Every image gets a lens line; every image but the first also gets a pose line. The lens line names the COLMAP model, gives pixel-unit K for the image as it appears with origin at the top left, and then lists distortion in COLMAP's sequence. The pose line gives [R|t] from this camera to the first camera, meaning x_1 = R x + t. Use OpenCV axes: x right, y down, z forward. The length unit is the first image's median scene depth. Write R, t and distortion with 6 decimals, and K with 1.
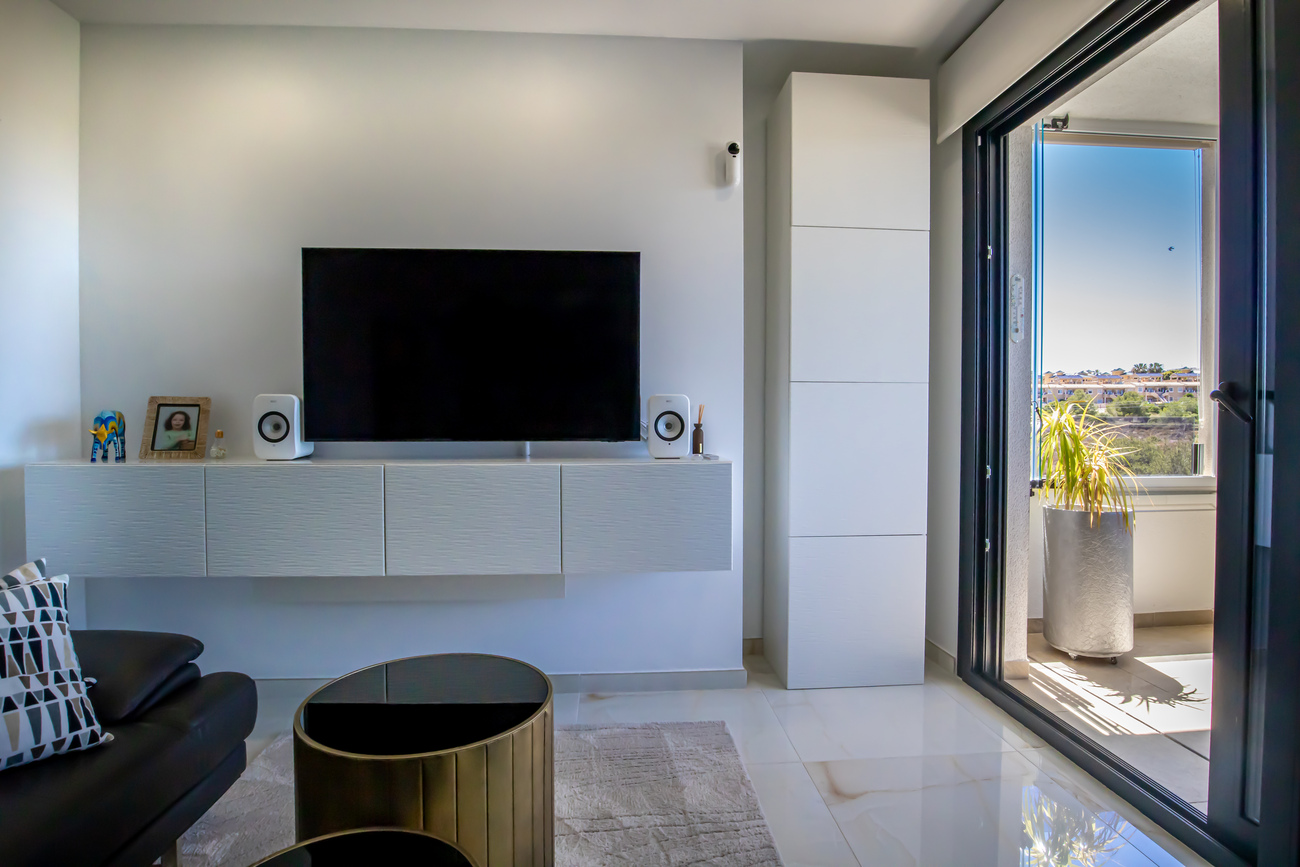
lens RADIAL K [[653.5, 0, 653.8], [0, 653.5, 425.2], [0, 0, 1]] dist [-0.013279, -0.000501]
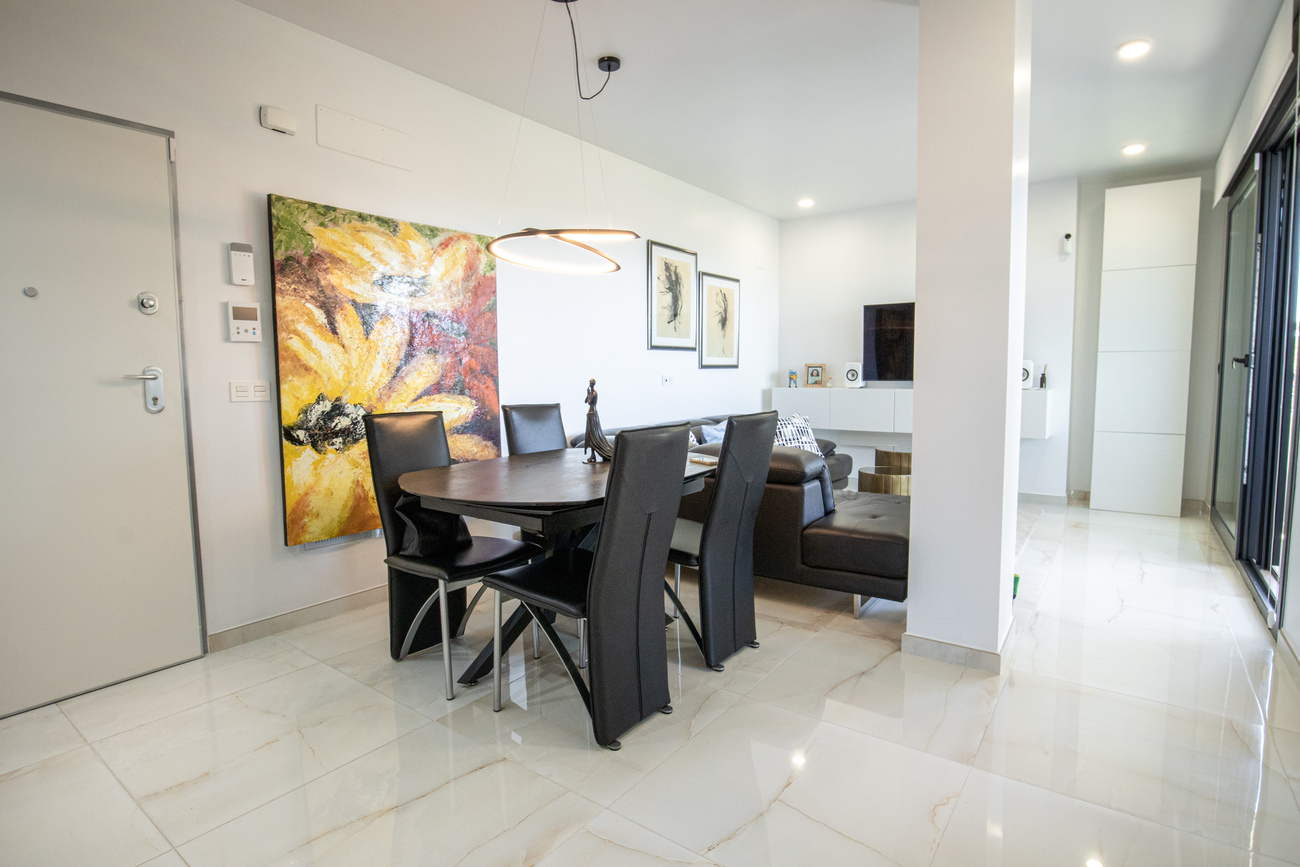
lens RADIAL K [[653.5, 0, 653.8], [0, 653.5, 425.2], [0, 0, 1]] dist [-0.013279, -0.000501]
pose [[0.757336, 0.048629, -0.651213, 0.508933], [0.000724, 0.997160, 0.075304, 0.004451], [0.653025, -0.057502, 0.755150, -1.442757]]
